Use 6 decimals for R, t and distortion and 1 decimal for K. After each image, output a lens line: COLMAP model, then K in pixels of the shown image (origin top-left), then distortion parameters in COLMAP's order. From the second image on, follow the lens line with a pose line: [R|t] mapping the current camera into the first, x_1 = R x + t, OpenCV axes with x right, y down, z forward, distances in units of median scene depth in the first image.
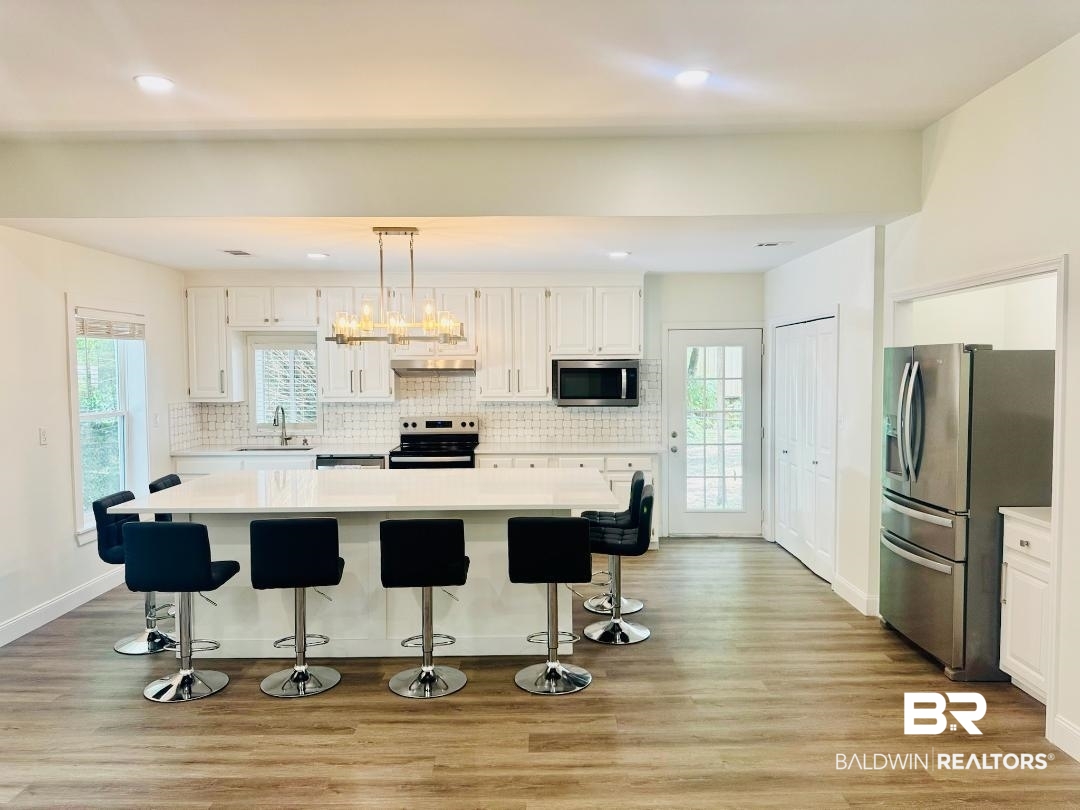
lens RADIAL K [[765.7, 0, 535.5], [0, 765.7, 405.3], [0, 0, 1]] dist [0.025903, -0.017355]
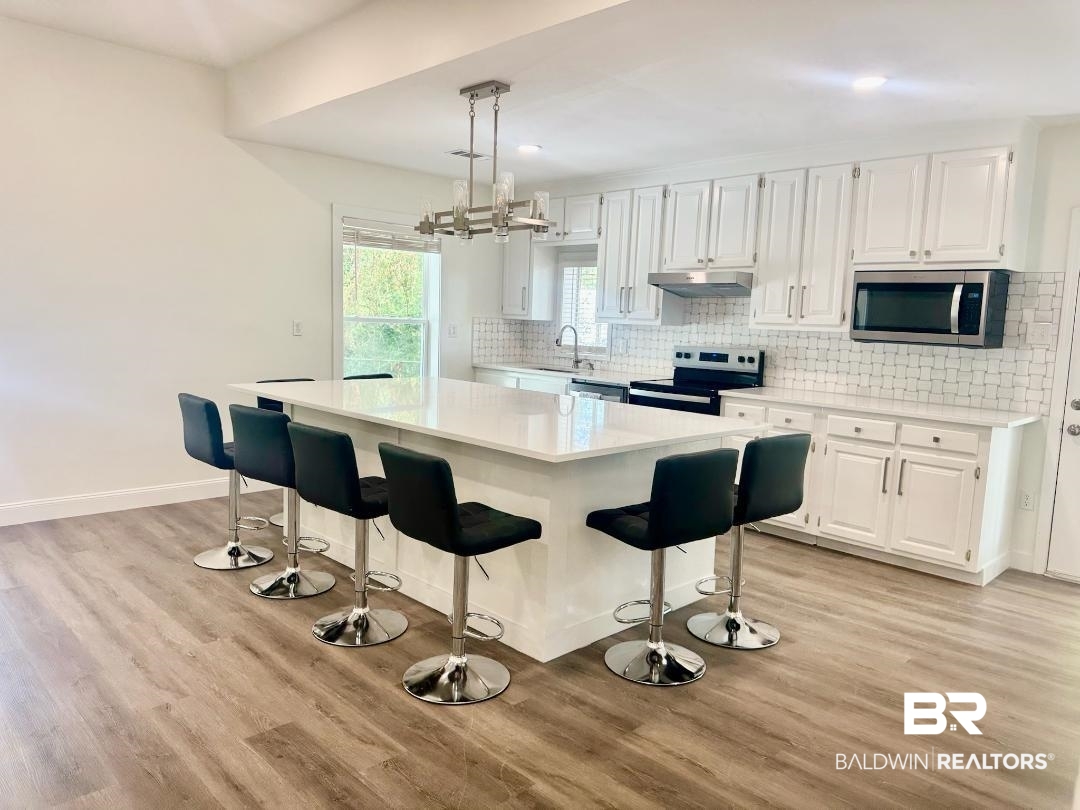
lens RADIAL K [[765.7, 0, 538.4], [0, 765.7, 409.5], [0, 0, 1]] dist [0.025903, -0.017355]
pose [[0.699250, 0.116728, -0.705283, 0.321701], [-0.074272, 0.993102, 0.090727, 0.020568], [0.711008, -0.011058, 0.703097, 0.320618]]
